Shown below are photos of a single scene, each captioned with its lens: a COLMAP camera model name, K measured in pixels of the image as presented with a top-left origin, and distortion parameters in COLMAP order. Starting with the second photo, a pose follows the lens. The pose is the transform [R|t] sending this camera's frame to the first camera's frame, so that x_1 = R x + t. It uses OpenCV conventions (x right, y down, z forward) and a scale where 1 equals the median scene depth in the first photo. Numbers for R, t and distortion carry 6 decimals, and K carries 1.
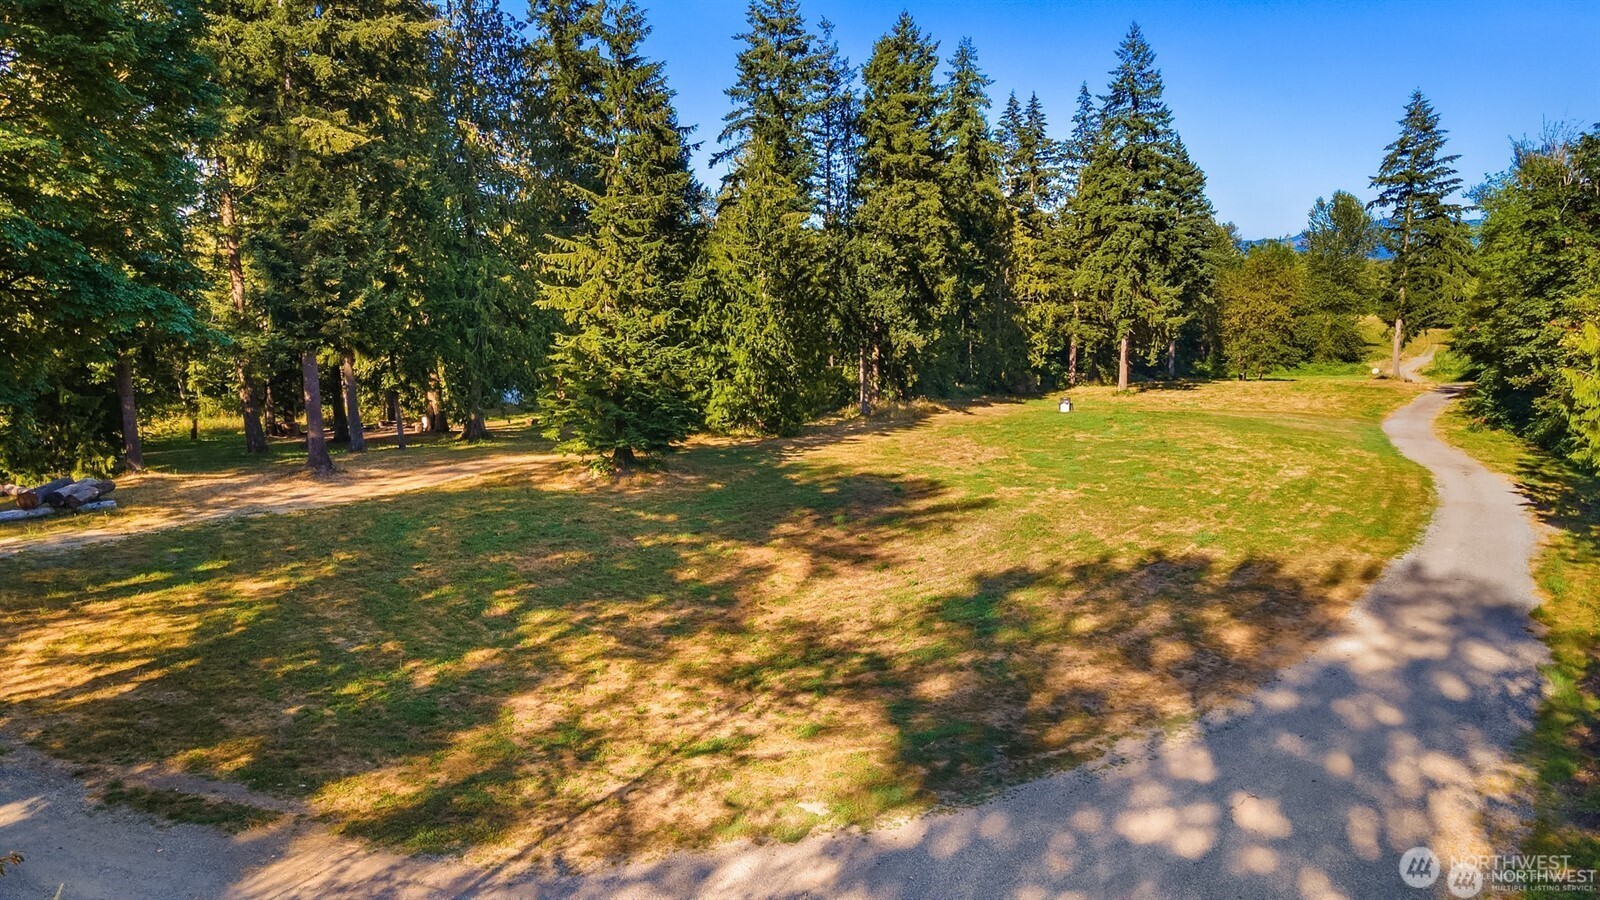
lens RADIAL K [[1156.2, 0, 806.5], [0, 1156.2, 448.4], [0, 0, 1]] dist [0.024451, 0.008765]
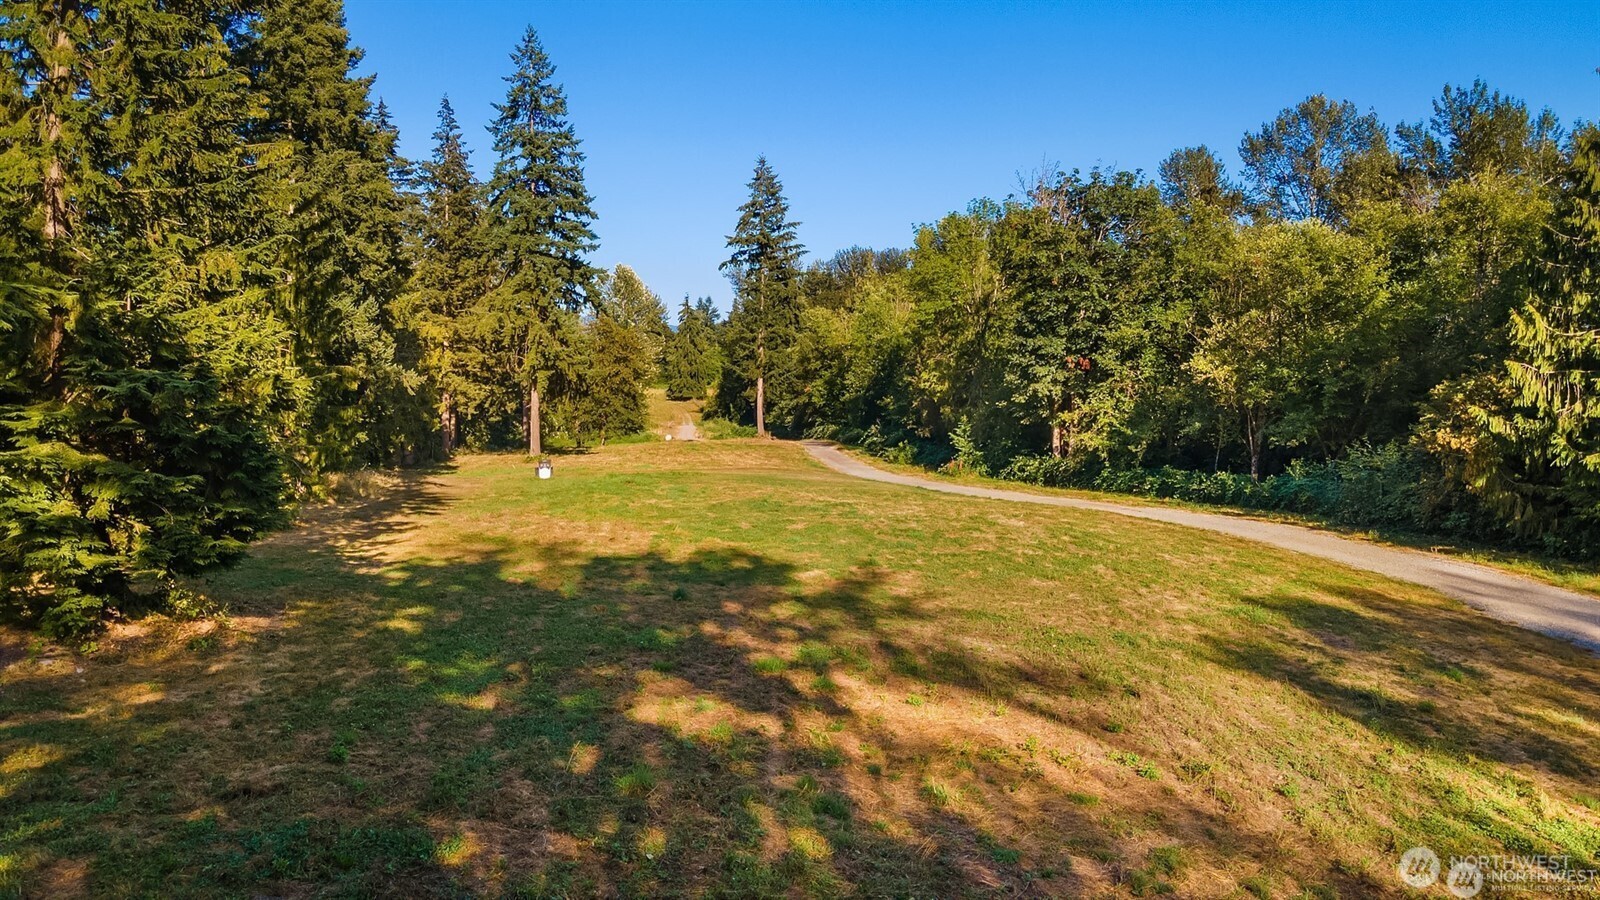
lens RADIAL K [[1156.2, 0, 795.2], [0, 1156.2, 450.7], [0, 0, 1]] dist [0.024451, 0.008765]
pose [[0.787792, -0.032385, 0.615090, -0.100450], [0.075099, 0.996217, -0.043734, -0.002834], [-0.611346, 0.080646, 0.787243, 0.234775]]
